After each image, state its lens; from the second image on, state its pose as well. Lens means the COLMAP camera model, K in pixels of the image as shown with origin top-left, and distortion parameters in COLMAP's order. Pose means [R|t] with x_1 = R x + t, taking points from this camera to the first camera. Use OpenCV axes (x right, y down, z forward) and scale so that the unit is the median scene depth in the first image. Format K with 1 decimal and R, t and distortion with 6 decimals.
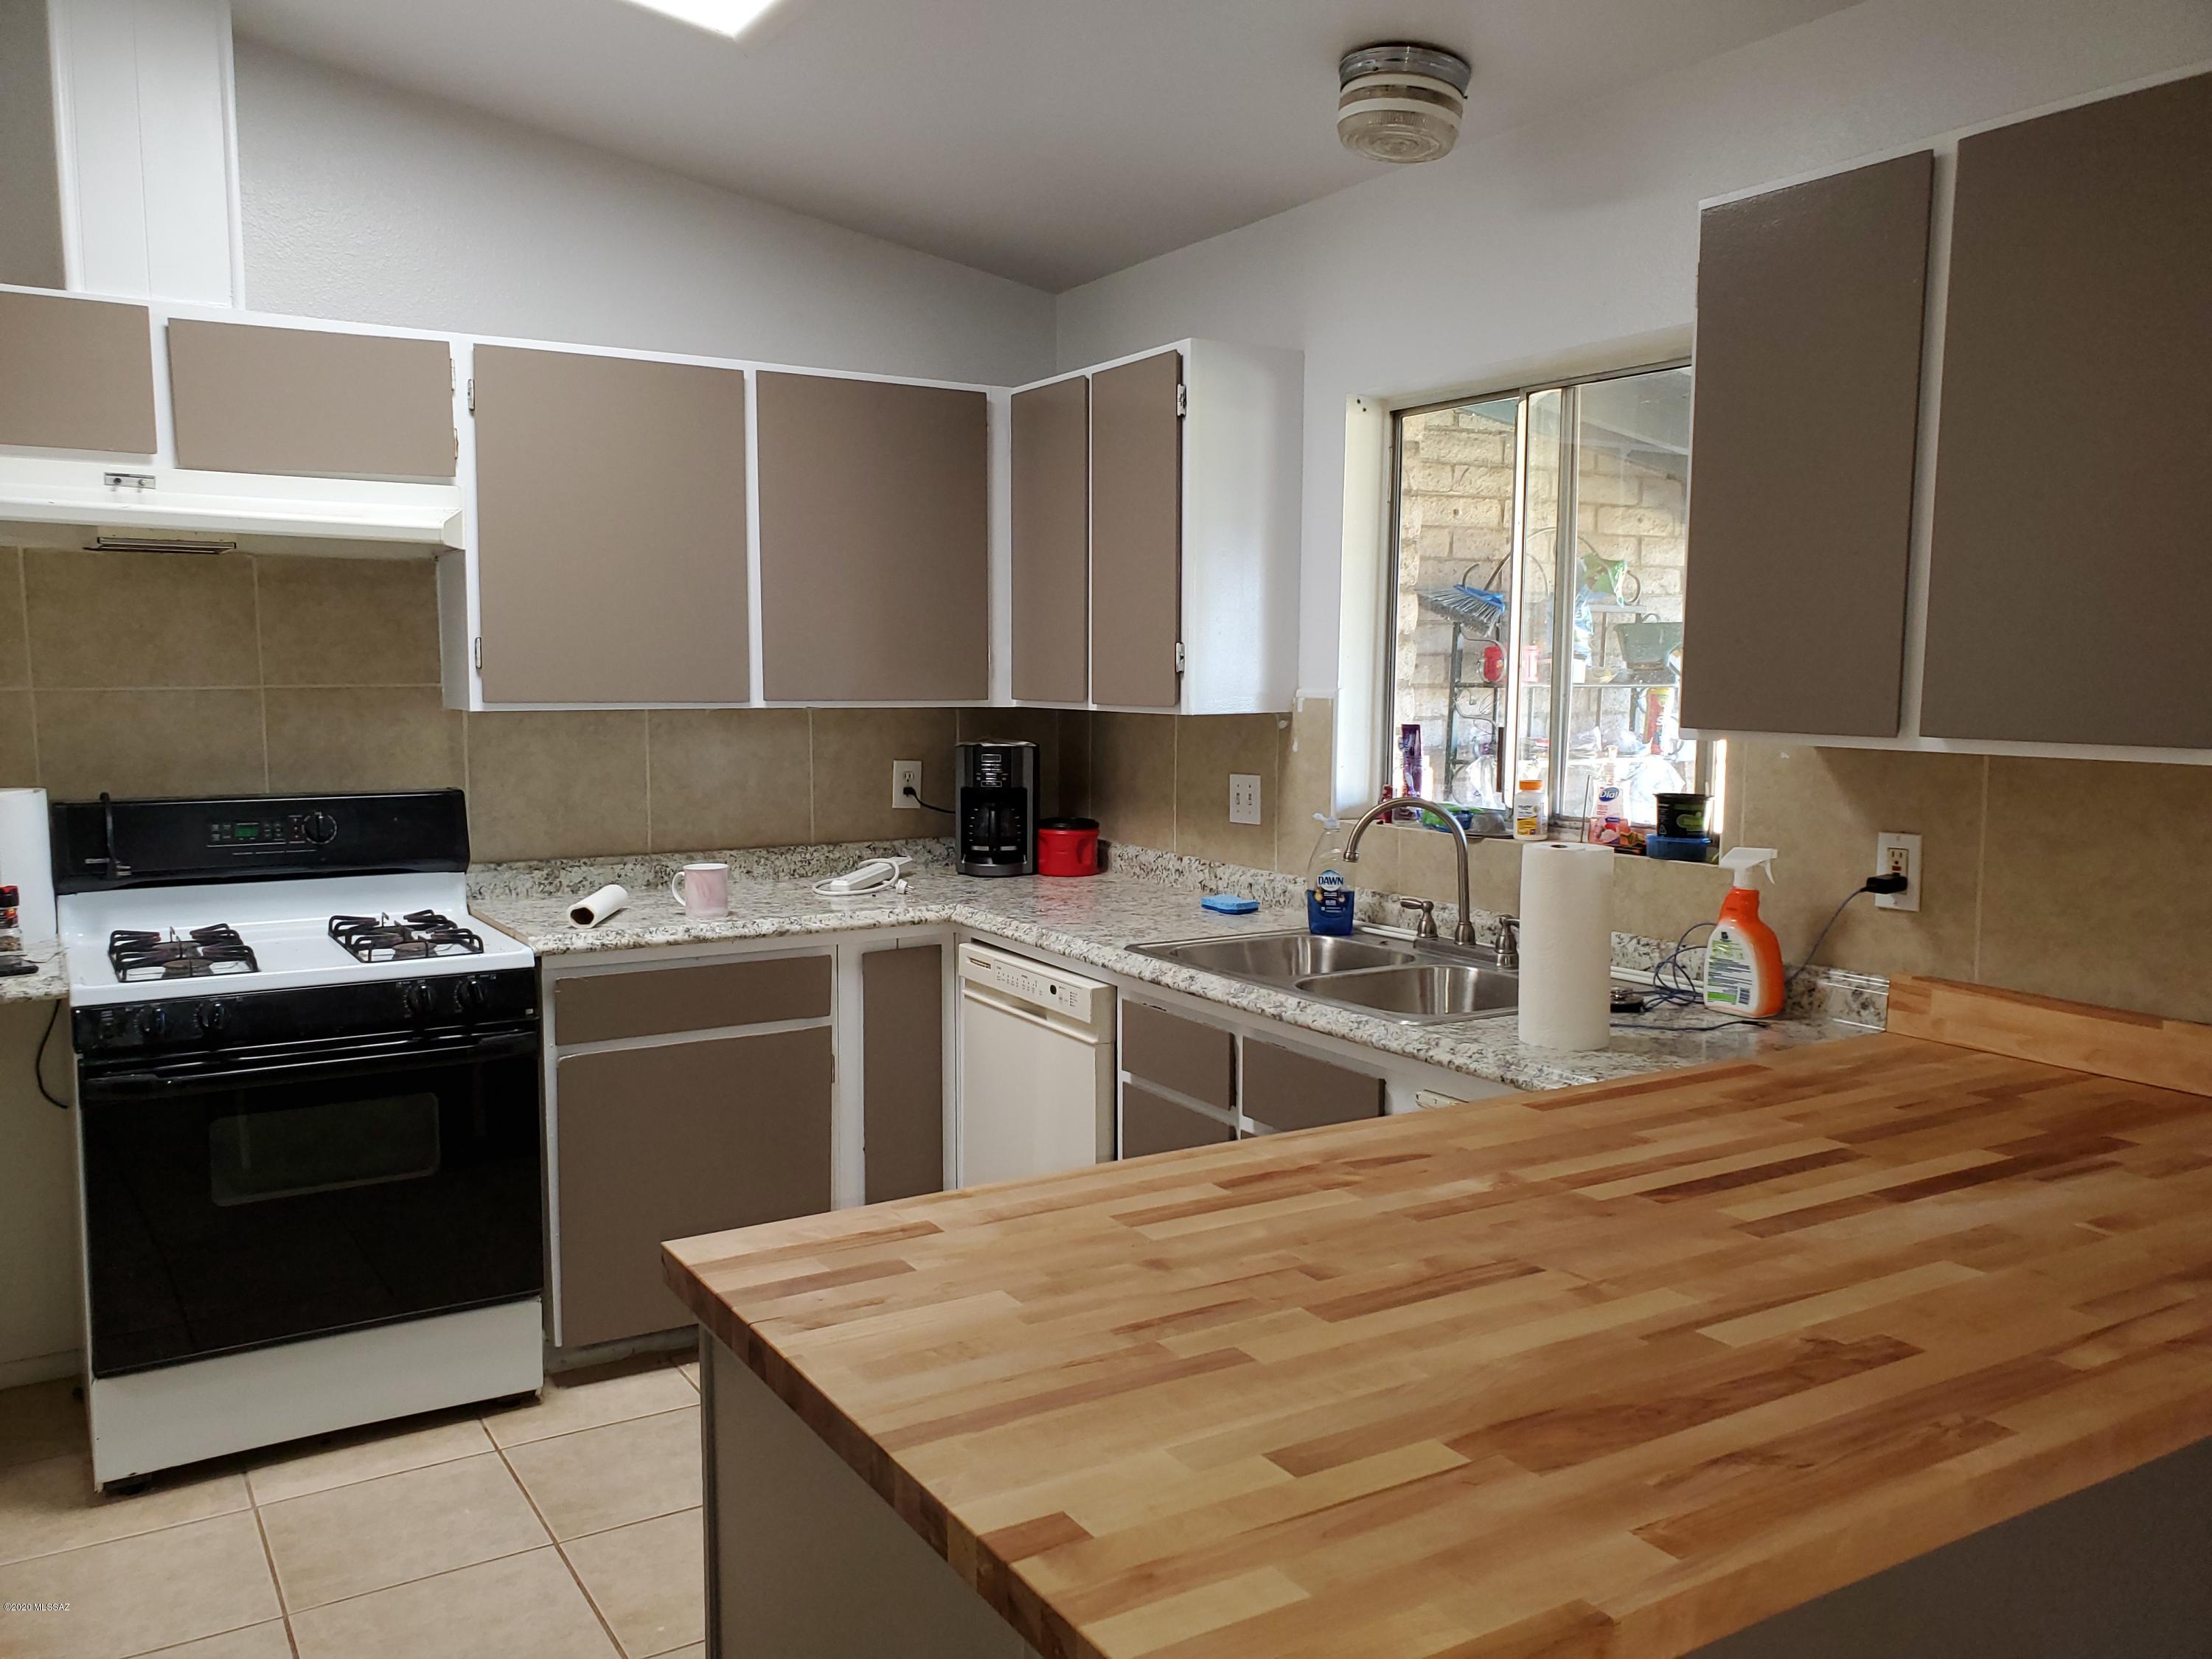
lens RADIAL K [[1681.9, 0, 1101.9], [0, 1681.9, 828.0], [0, 0, 1]] dist [0.031446, -0.040726]
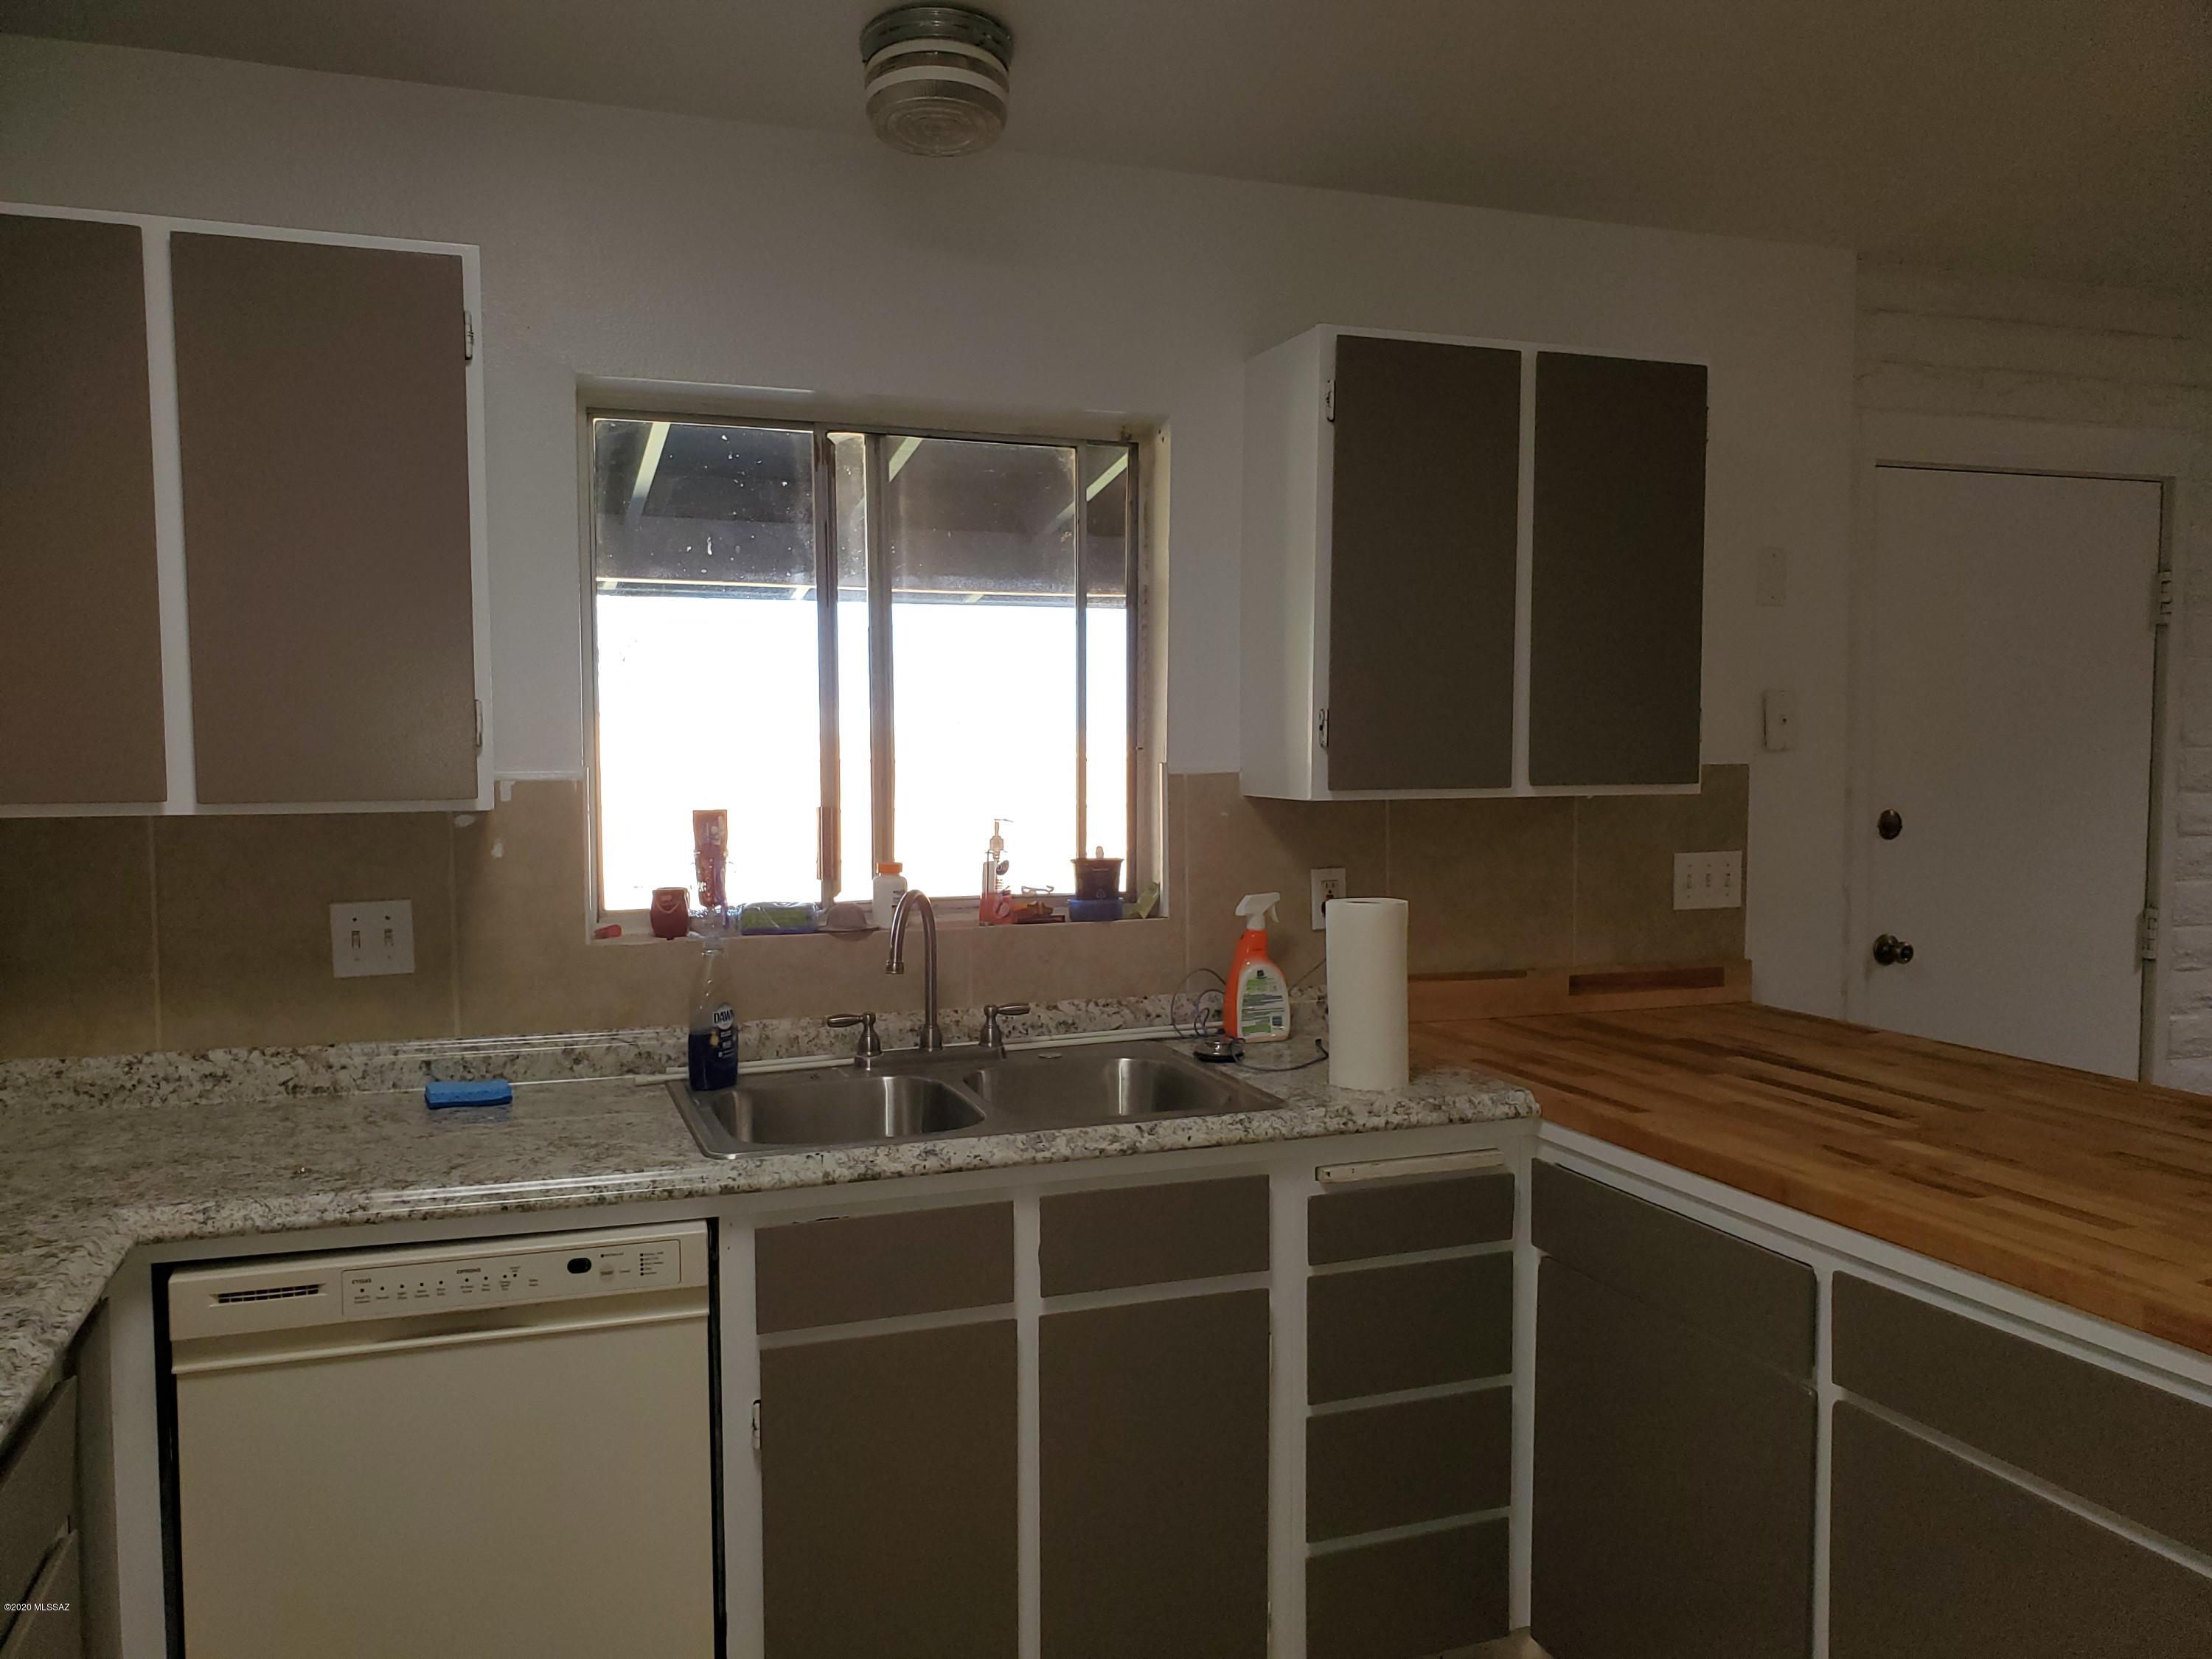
lens RADIAL K [[1681.9, 0, 1054.2], [0, 1681.9, 892.3], [0, 0, 1]] dist [0.031446, -0.040726]
pose [[0.194645, -0.091376, 0.976608, -0.658855], [0.095457, 0.992690, 0.073855, -0.076054], [-0.976218, 0.078848, 0.201944, 0.791782]]
